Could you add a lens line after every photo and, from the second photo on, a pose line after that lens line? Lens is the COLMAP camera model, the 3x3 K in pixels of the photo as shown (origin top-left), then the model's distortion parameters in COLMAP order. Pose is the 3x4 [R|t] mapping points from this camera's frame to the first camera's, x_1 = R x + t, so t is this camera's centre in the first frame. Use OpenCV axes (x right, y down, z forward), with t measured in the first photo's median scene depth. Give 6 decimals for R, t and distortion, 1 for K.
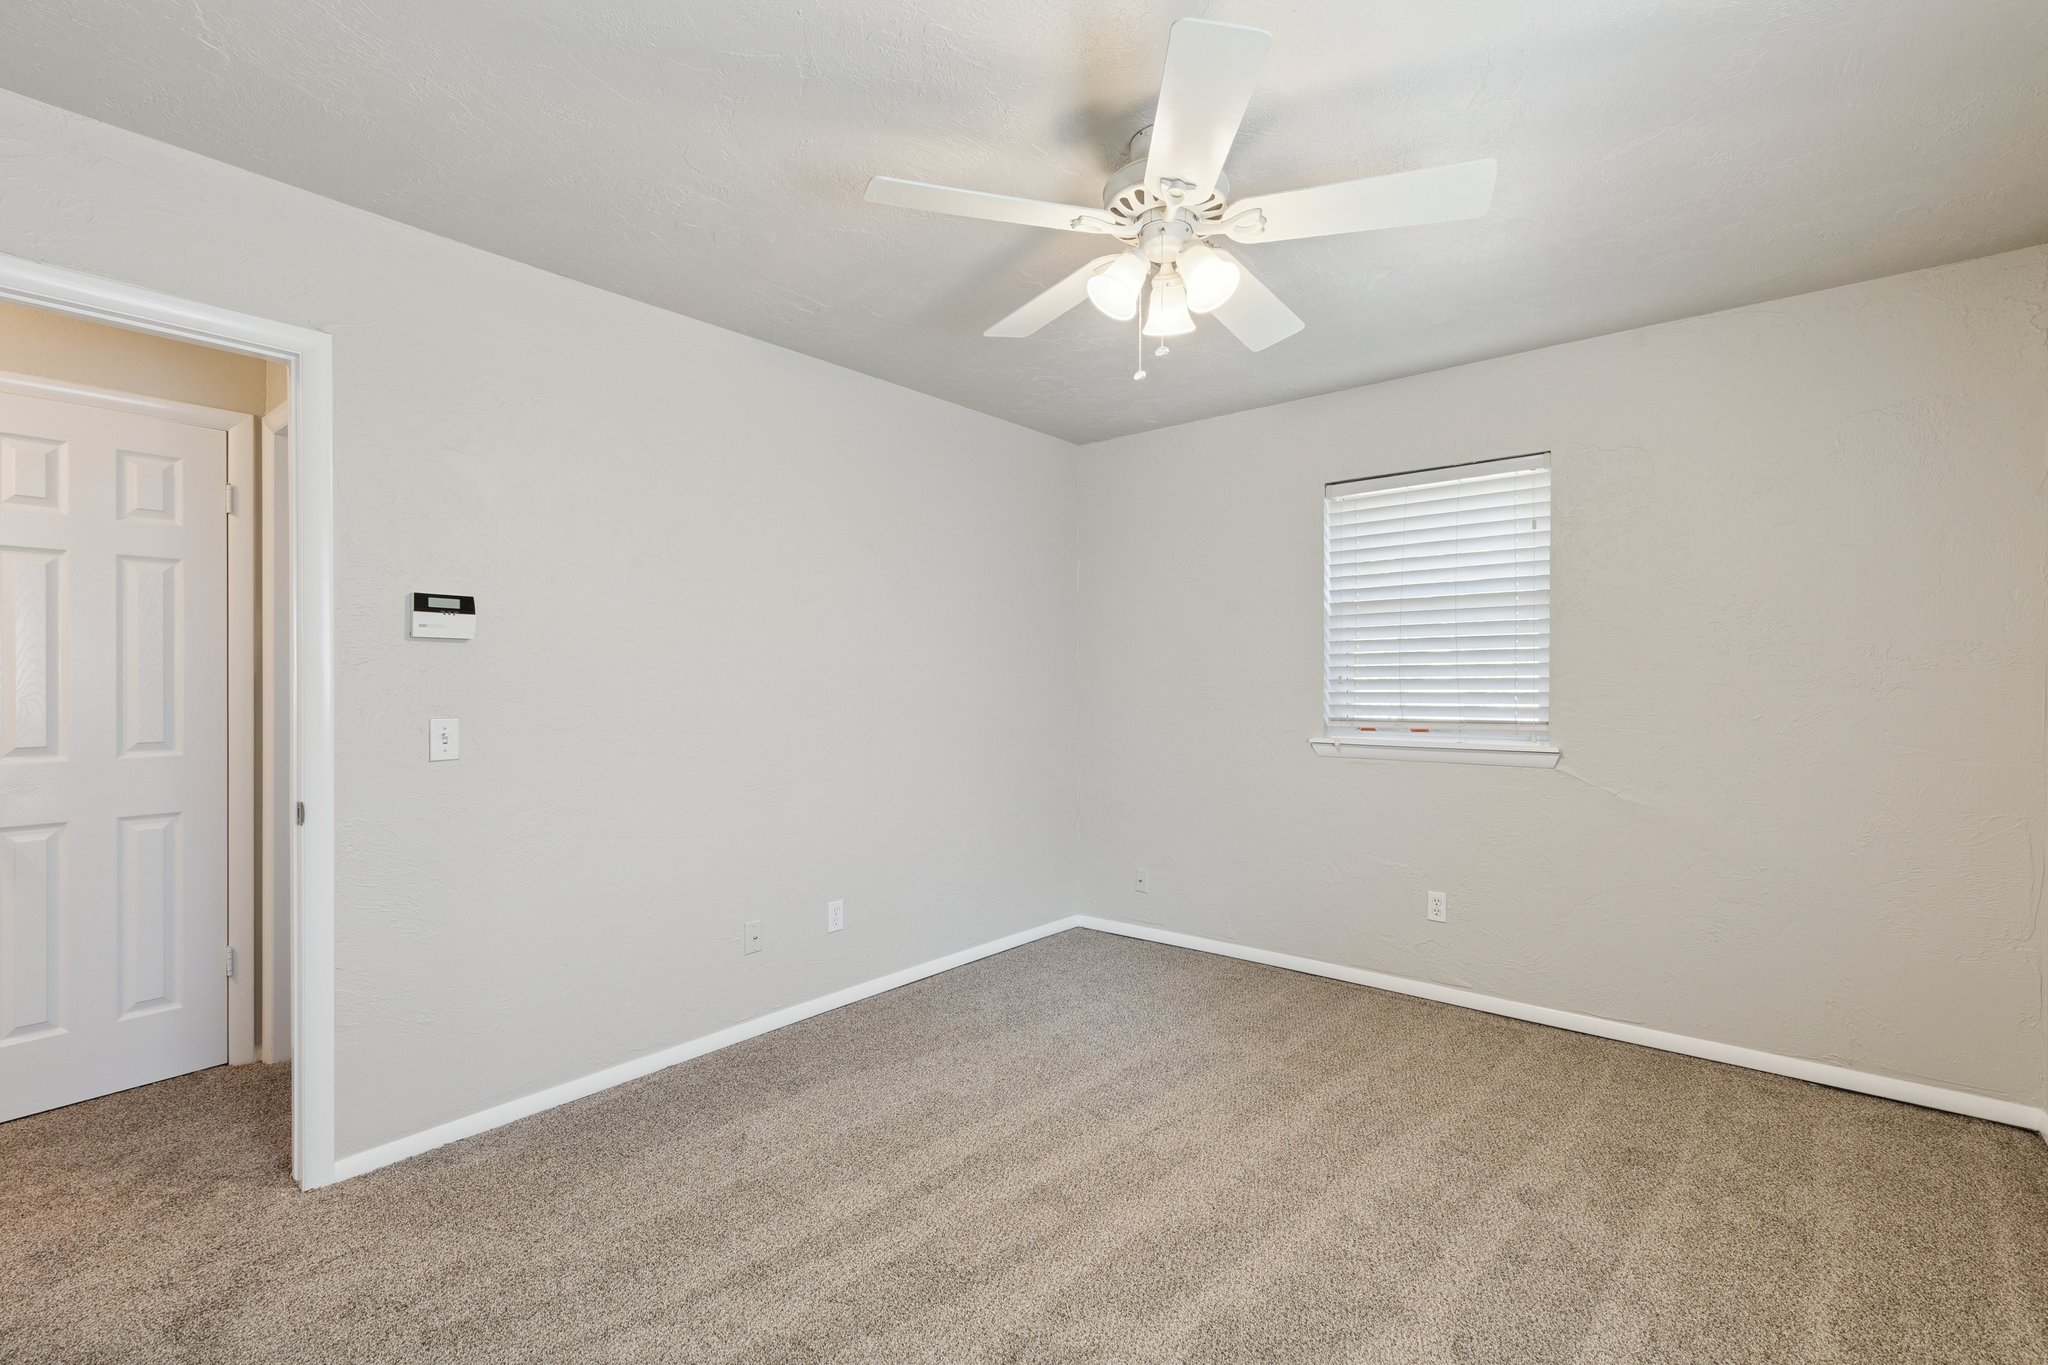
lens RADIAL K [[913.7, 0, 1024.0], [0, 913.7, 682.5], [0, 0, 1]] dist [0.003364, 0.000423]
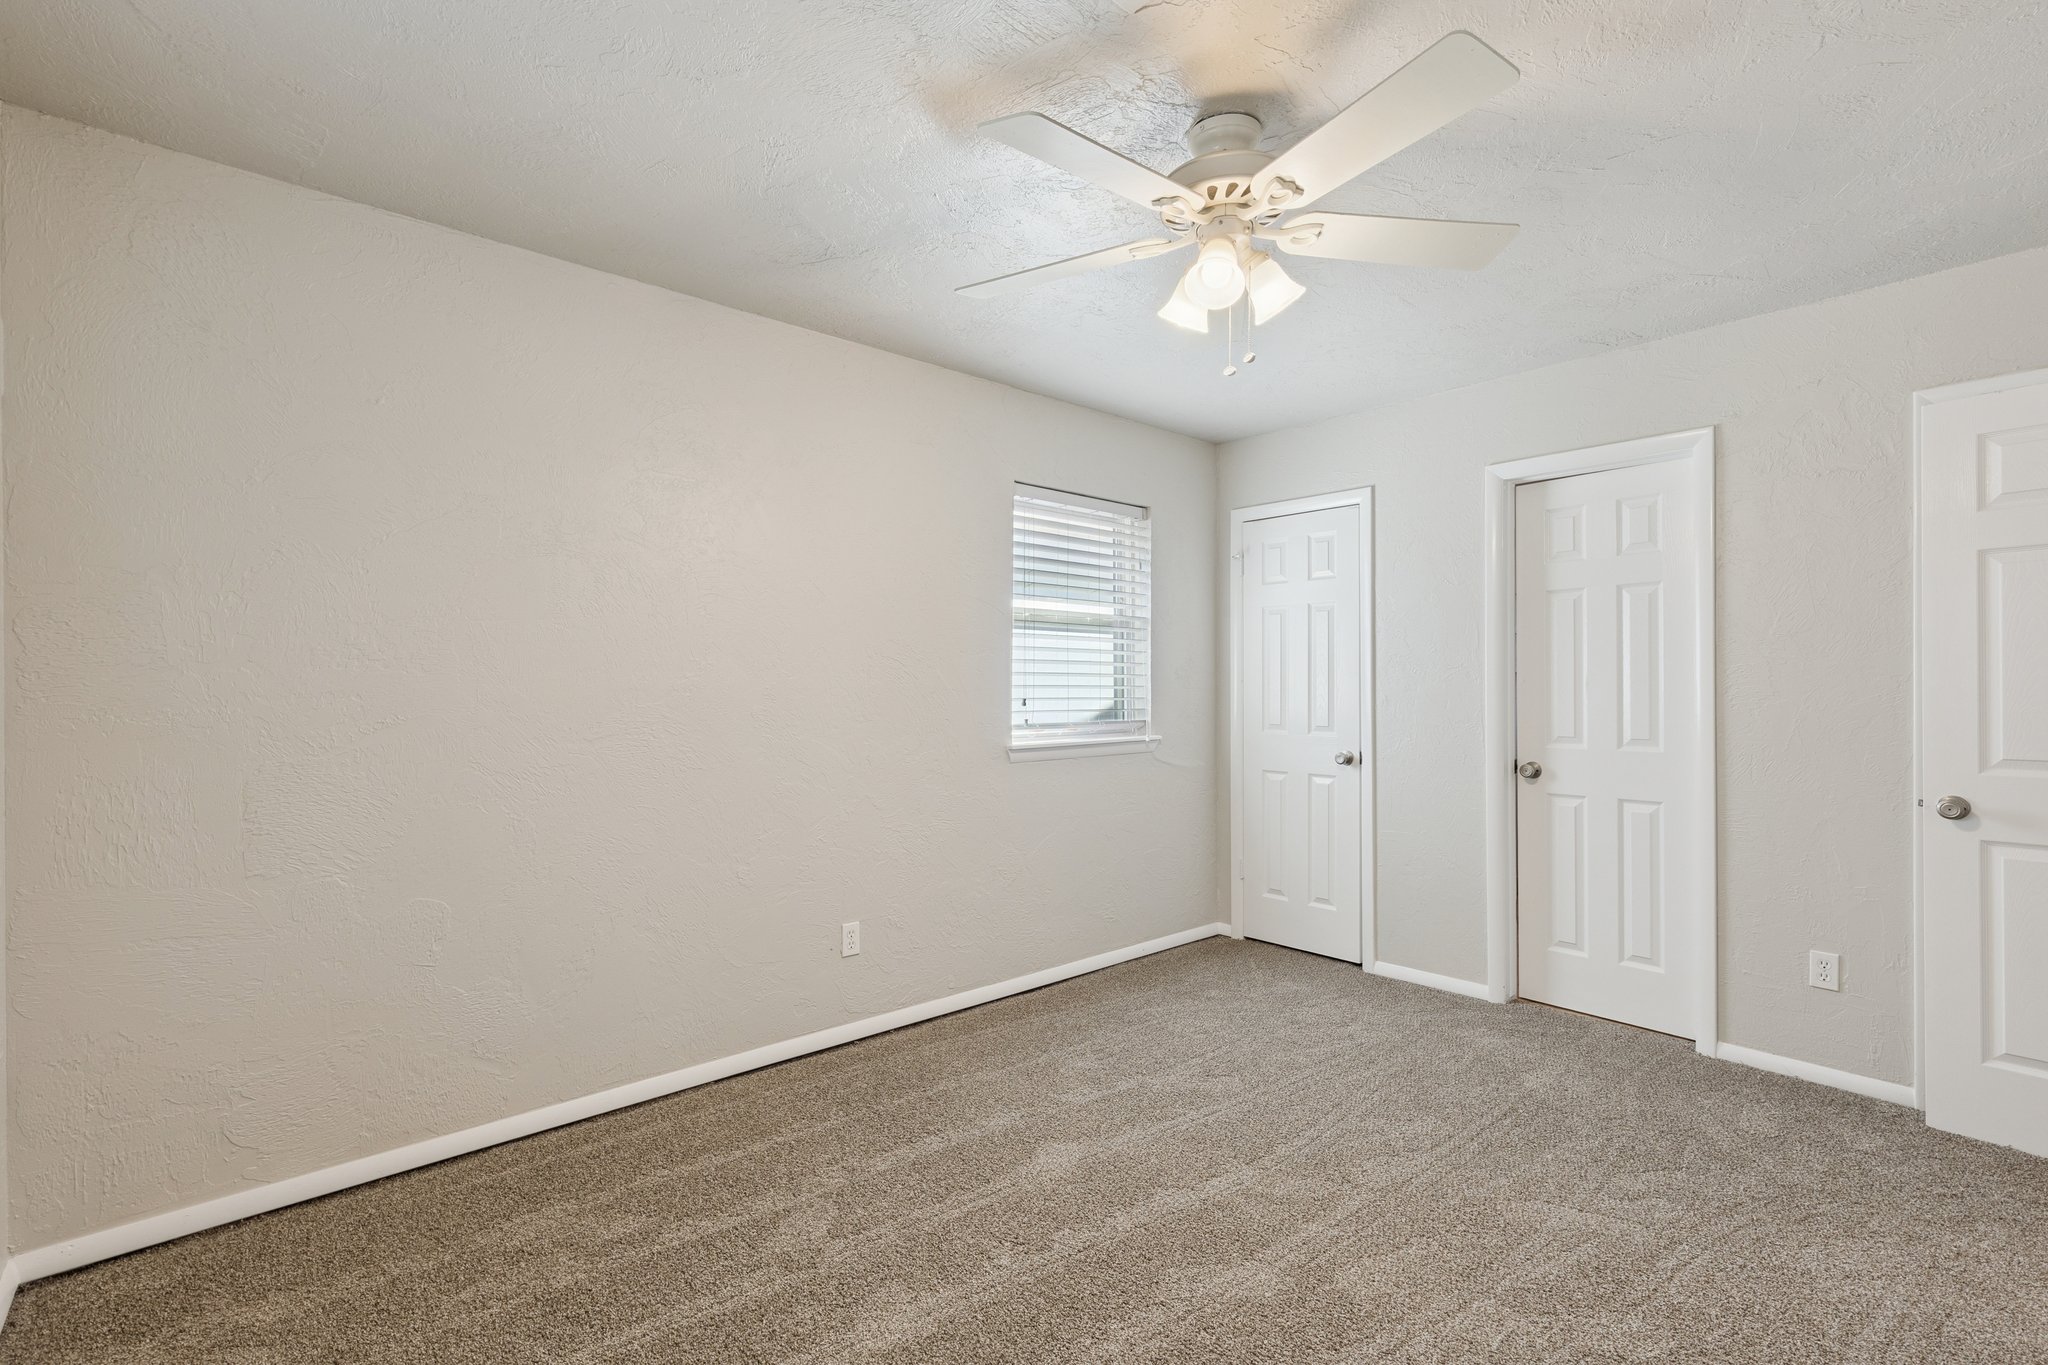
lens RADIAL K [[920.1, 0, 1026.1], [0, 920.1, 683.6], [0, 0, 1]] dist [0.003596, -0.000005]
pose [[-0.987936, 0.000398, 0.154862, 0.135329], [-0.000195, 0.999993, -0.003815, 0.001464], [-0.154863, -0.003799, -0.987929, 1.263443]]
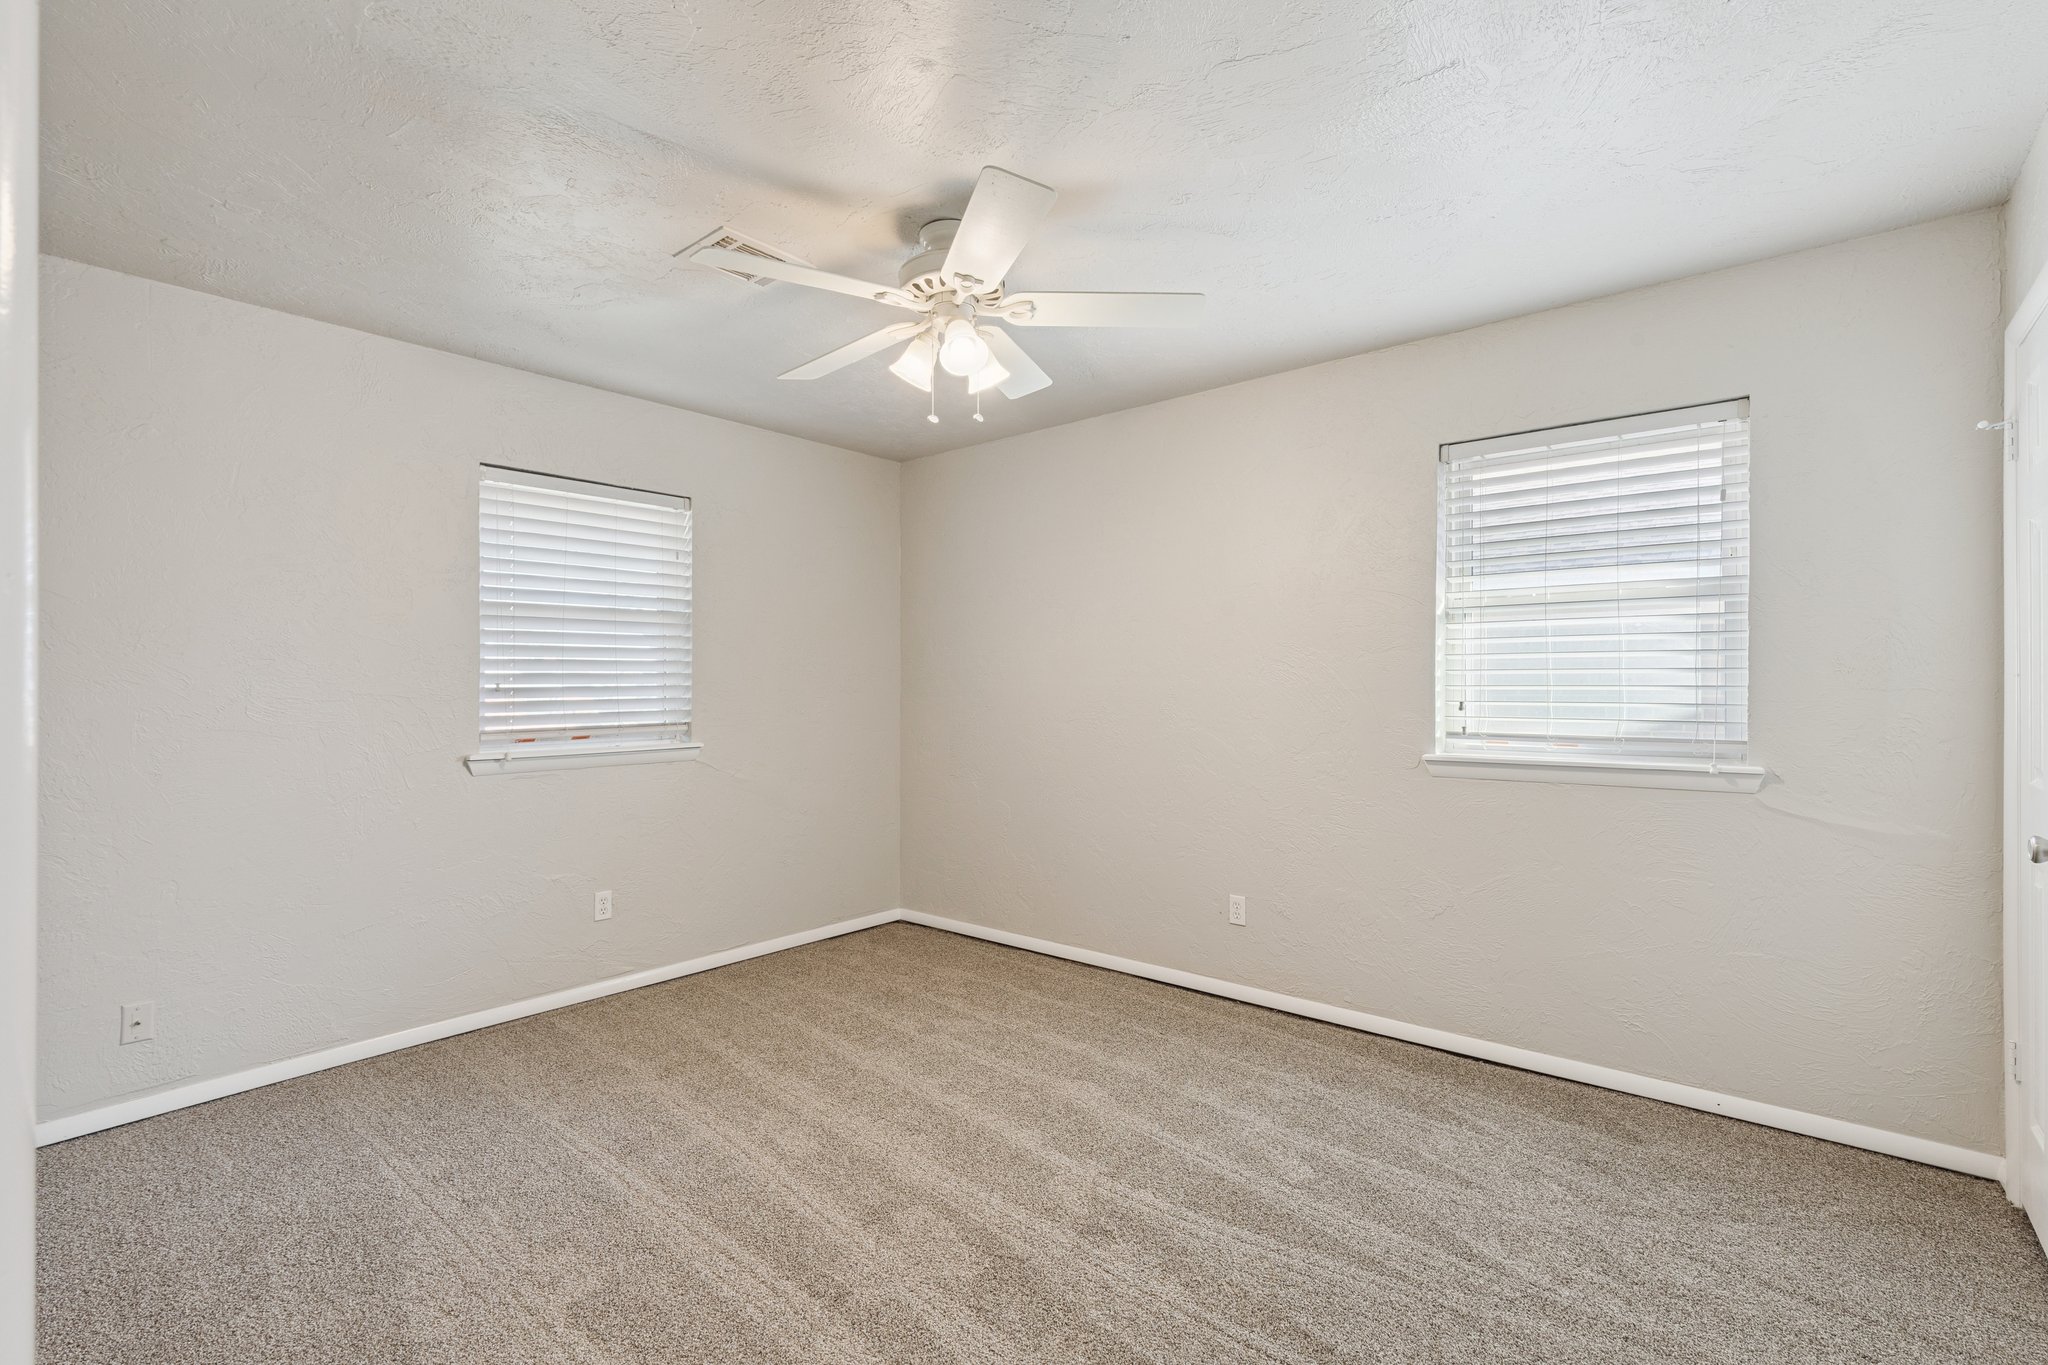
lens RADIAL K [[920.1, 0, 1026.1], [0, 920.1, 683.6], [0, 0, 1]] dist [0.003596, -0.000005]
pose [[0.006894, 0.001962, 0.999974, -0.650174], [0.004628, 0.999987, -0.001994, -0.003050], [-0.999966, 0.004642, 0.006885, 0.562854]]
